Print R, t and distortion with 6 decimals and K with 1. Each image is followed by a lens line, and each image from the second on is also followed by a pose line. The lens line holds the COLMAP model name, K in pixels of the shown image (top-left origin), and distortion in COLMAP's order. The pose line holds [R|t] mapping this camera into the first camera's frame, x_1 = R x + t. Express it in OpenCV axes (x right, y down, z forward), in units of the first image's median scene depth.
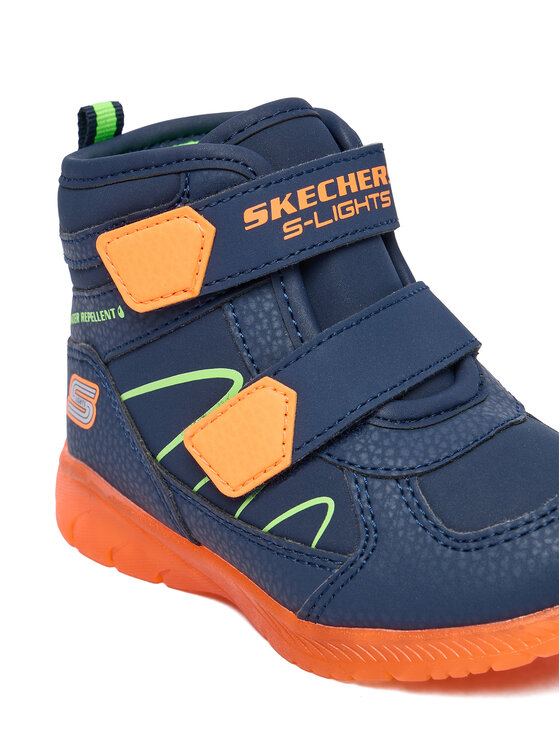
lens RADIAL K [[1709.5, 0, 280.0], [0, 1709.5, 373.0], [0, 0, 1]] dist [-0.089294, -0.137191]
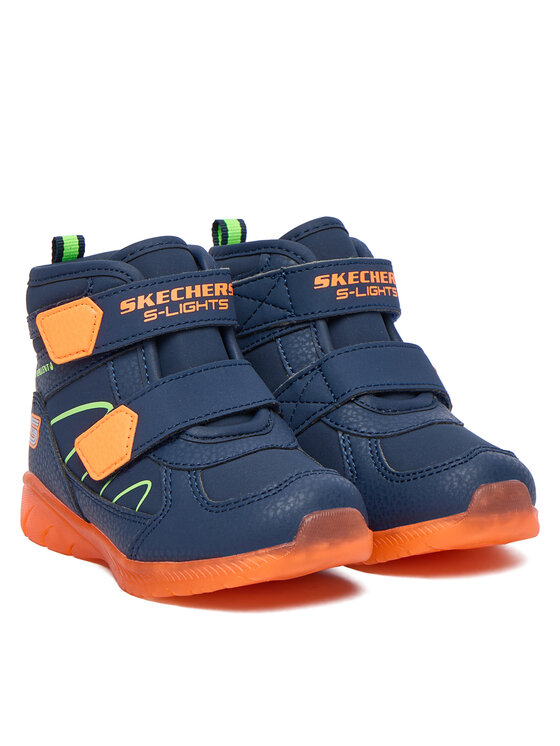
lens RADIAL K [[2205.1, 0, 280.0], [0, 2205.1, 373.0], [0, 0, 1]] dist [0.118224, 0.214894]
pose [[0.983298, 0.067829, -0.168890, 0.471602], [-0.088536, 0.989029, -0.118253, 0.198493], [0.159016, 0.131231, 0.978515, -0.971891]]
